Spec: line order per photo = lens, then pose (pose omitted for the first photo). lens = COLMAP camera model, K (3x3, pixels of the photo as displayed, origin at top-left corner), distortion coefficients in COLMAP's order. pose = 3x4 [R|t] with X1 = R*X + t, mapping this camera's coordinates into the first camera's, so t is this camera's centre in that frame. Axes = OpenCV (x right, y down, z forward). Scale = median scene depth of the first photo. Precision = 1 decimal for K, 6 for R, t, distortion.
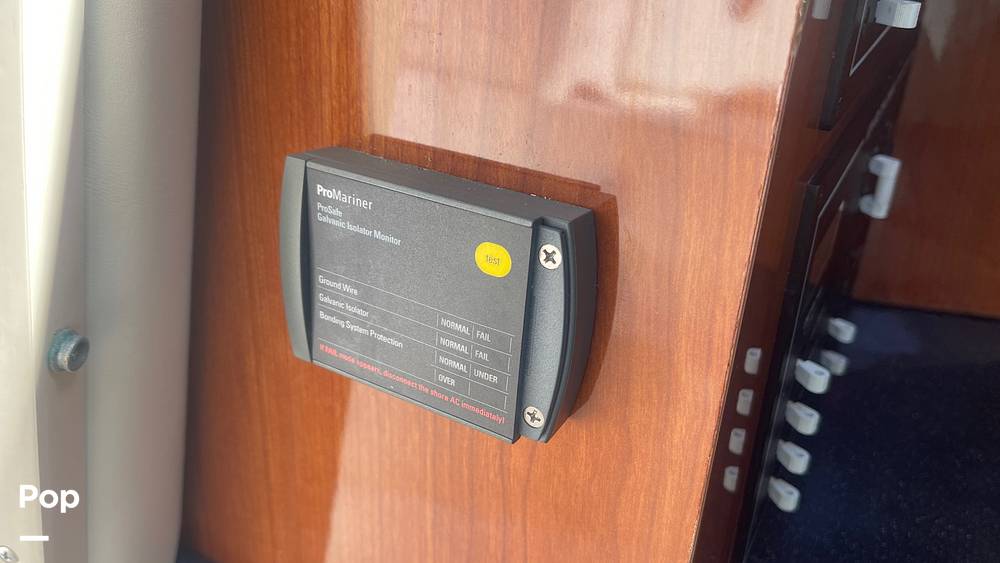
lens RADIAL K [[816.1, 0, 500.0], [0, 816.1, 281.5], [0, 0, 1]] dist [-0.012982, -0.009619]
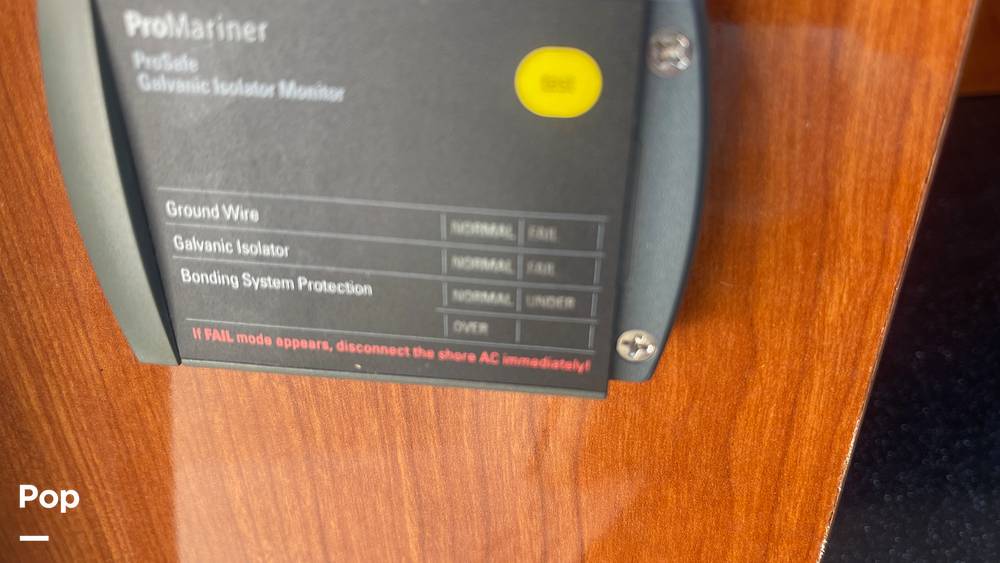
lens RADIAL K [[816.1, 0, 500.0], [0, 816.1, 281.5], [0, 0, 1]] dist [-0.012982, -0.009619]
pose [[0.908989, -0.262349, 0.323901, -0.220090], [0.215589, 0.960977, 0.173334, -0.003174], [-0.356736, -0.087730, 0.930077, 0.468012]]
